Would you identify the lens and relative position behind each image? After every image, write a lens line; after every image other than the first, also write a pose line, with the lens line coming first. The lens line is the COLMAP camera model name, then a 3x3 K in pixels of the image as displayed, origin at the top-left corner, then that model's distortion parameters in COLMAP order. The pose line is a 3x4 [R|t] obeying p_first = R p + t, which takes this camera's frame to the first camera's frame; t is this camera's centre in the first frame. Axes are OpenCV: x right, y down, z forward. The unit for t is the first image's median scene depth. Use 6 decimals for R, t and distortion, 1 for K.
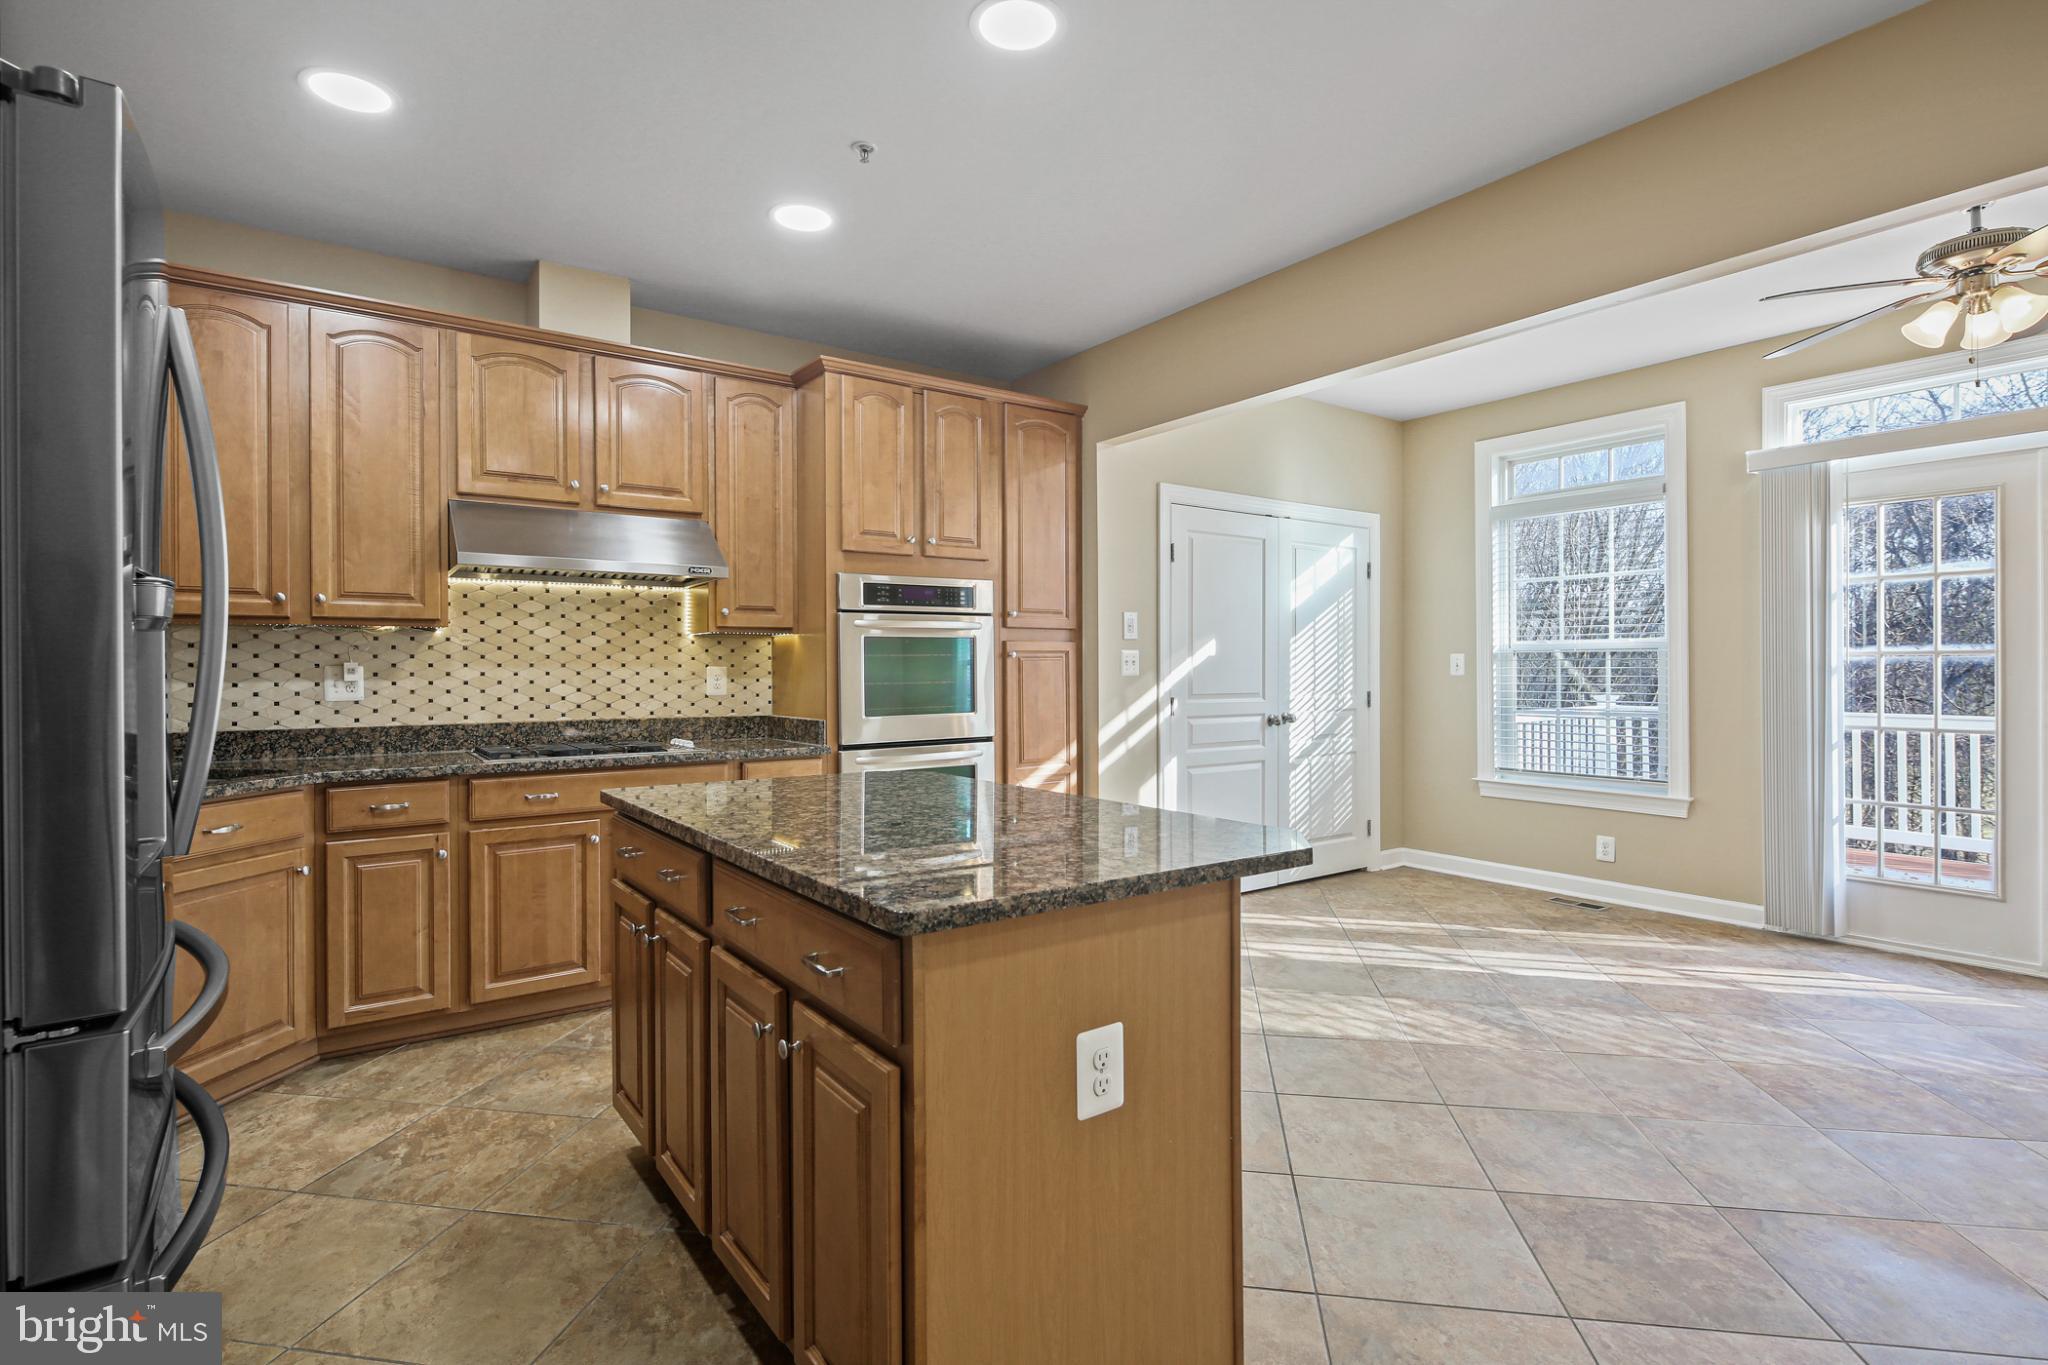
lens RADIAL K [[997.9, 0, 1030.7], [0, 997.9, 667.4], [0, 0, 1]] dist [0.008636, -0.005008]
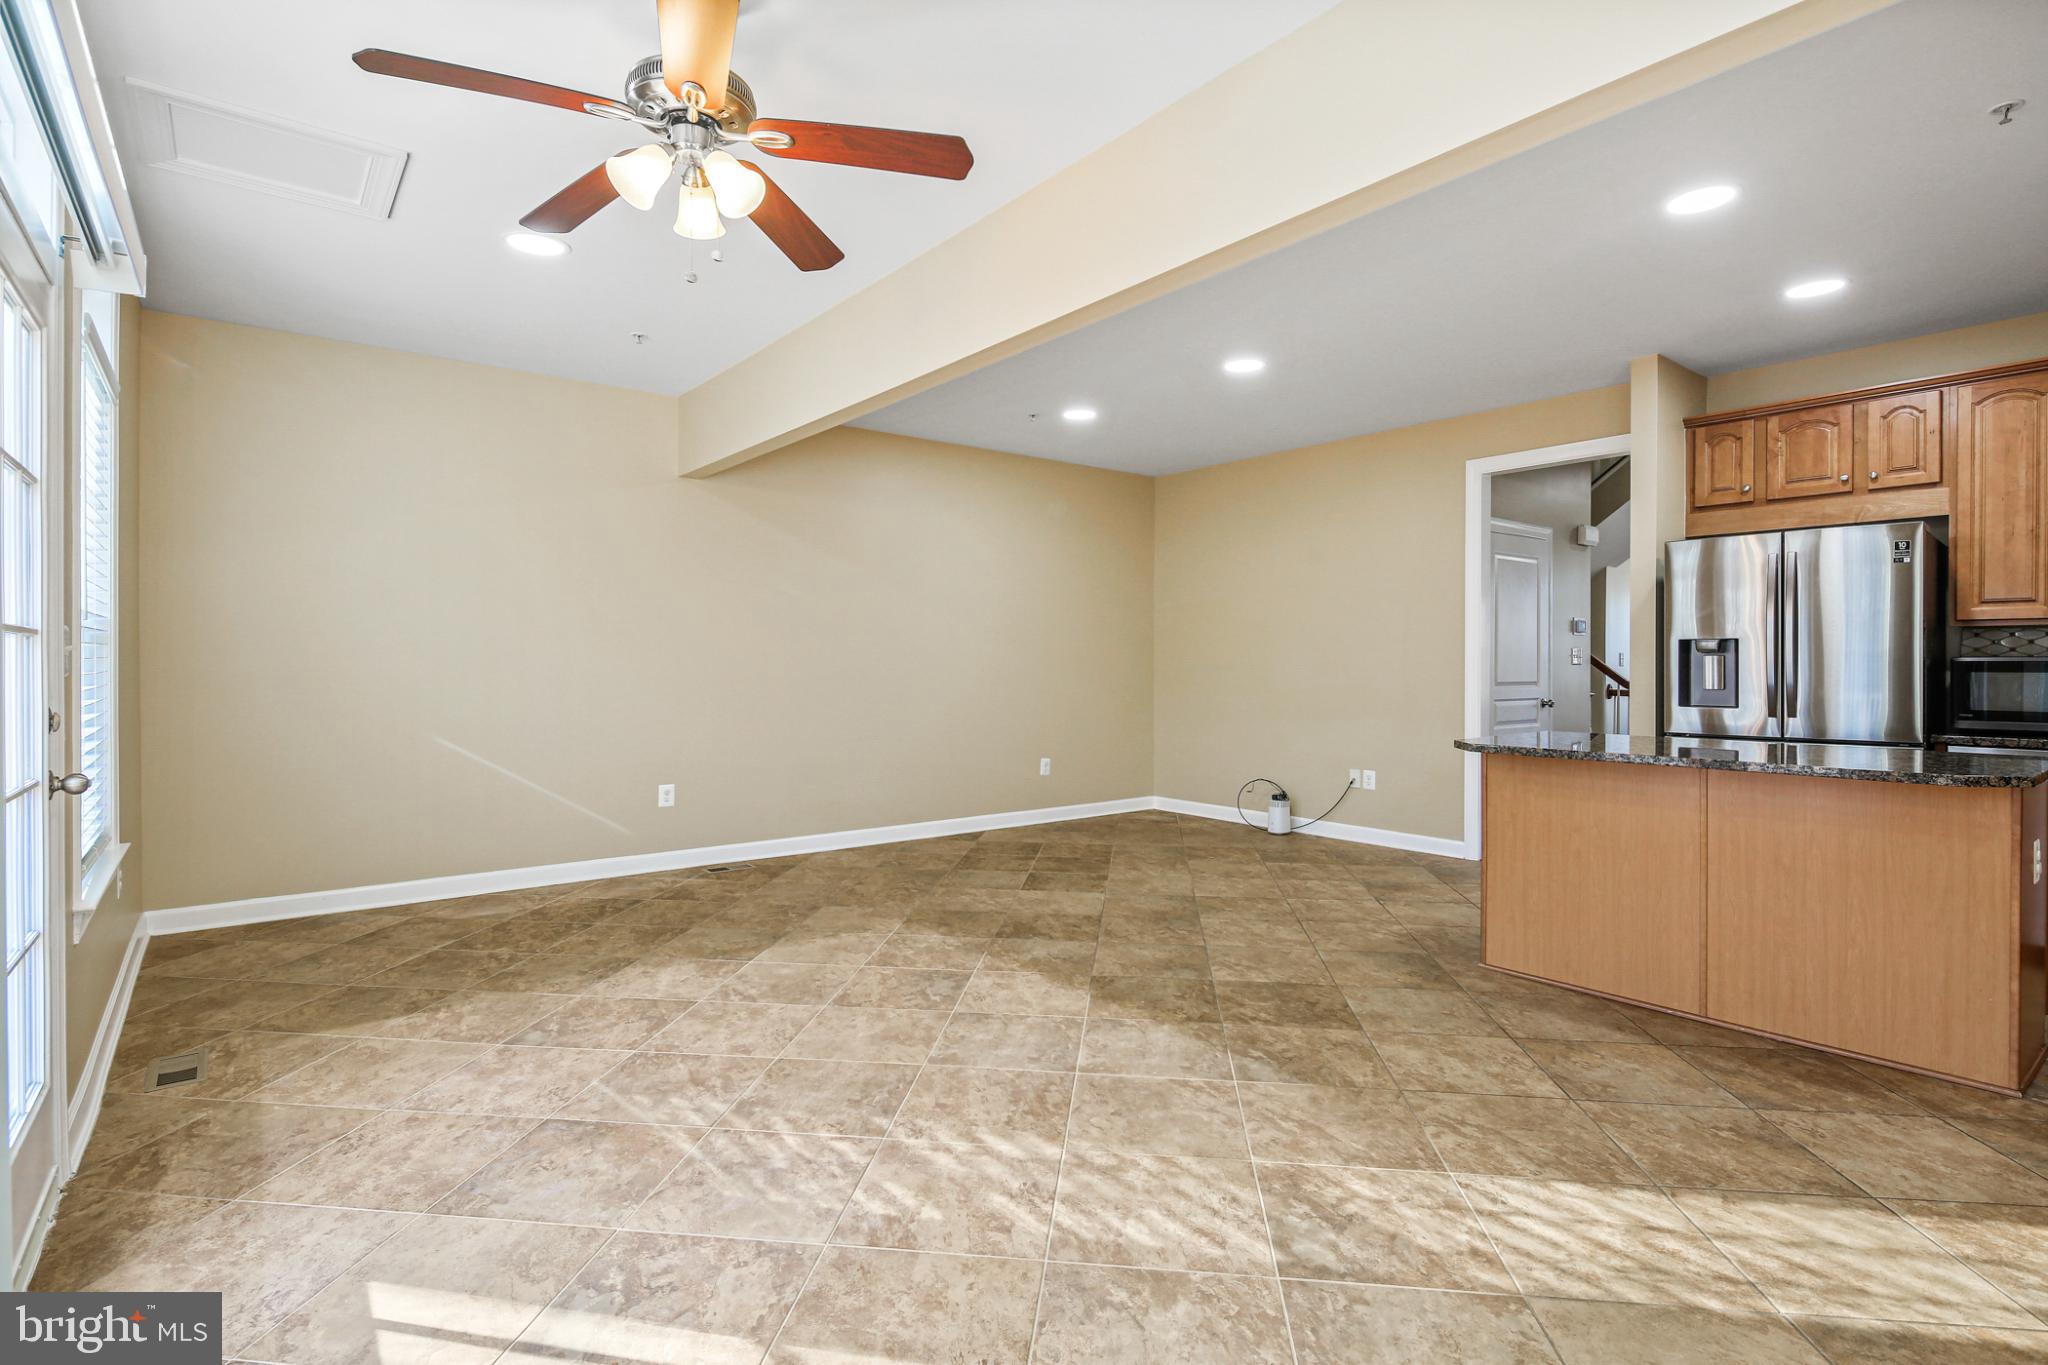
lens RADIAL K [[997.9, 0, 1023.2], [0, 997.9, 670.2], [0, 0, 1]] dist [0.008636, -0.005008]
pose [[-0.999168, 0.001854, -0.040749, 0.565939], [0.001678, 0.999989, 0.004345, 0.003081], [0.040757, 0.004273, -0.999160, 1.348189]]
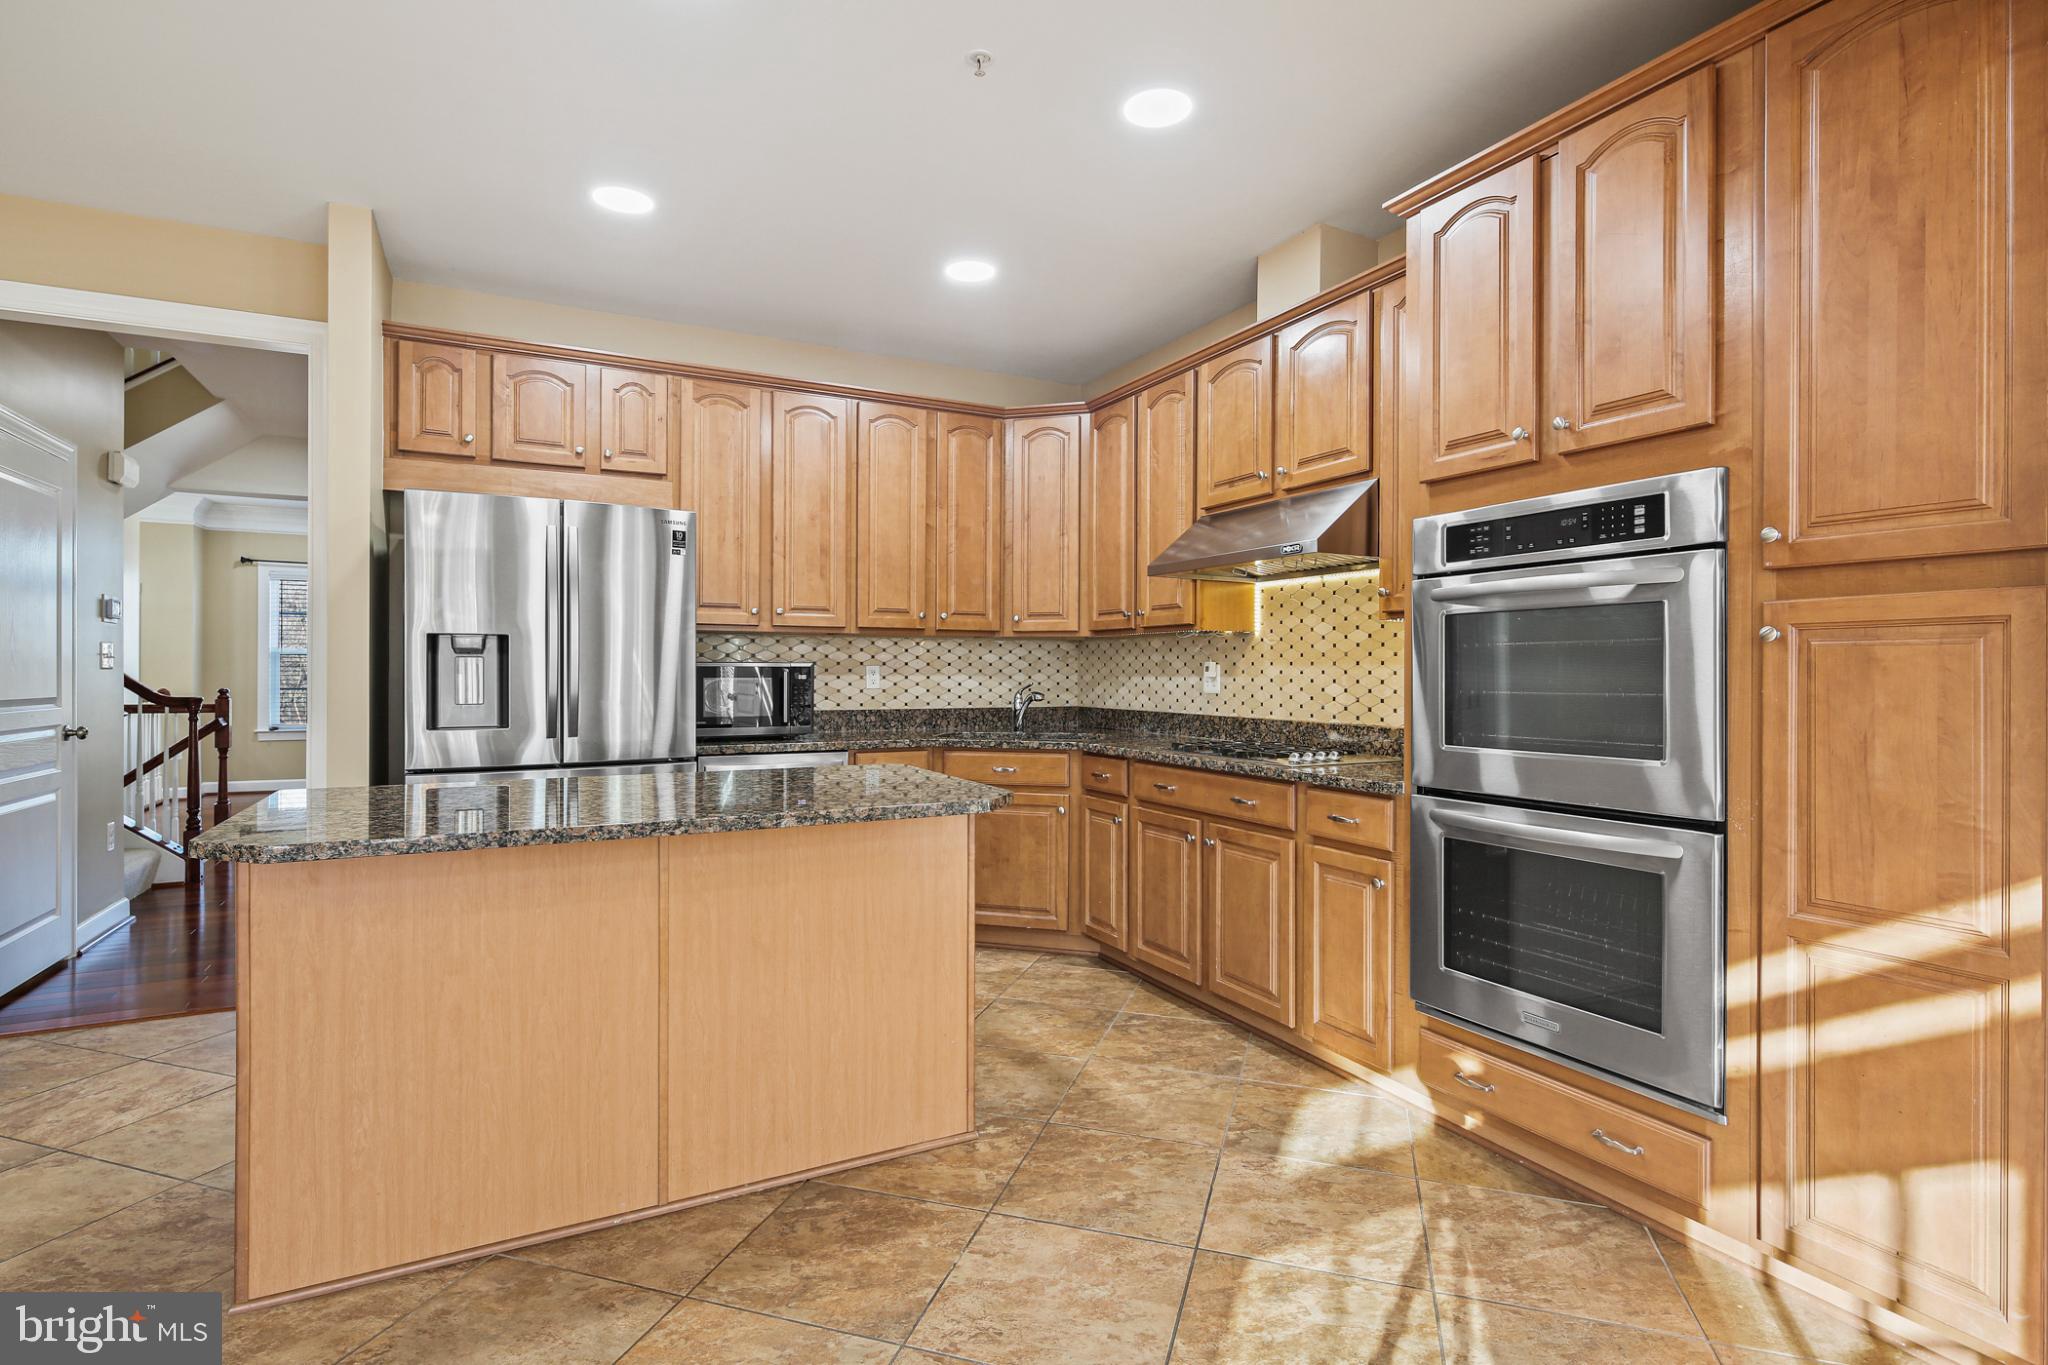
lens RADIAL K [[997.9, 0, 1019.7], [0, 997.9, 675.7], [0, 0, 1]] dist [0.008636, -0.005008]
pose [[-0.152031, 0.008673, -0.988338, 0.480809], [0.000997, 0.999962, 0.008622, 0.001066], [0.988375, 0.000326, -0.152034, 0.833341]]
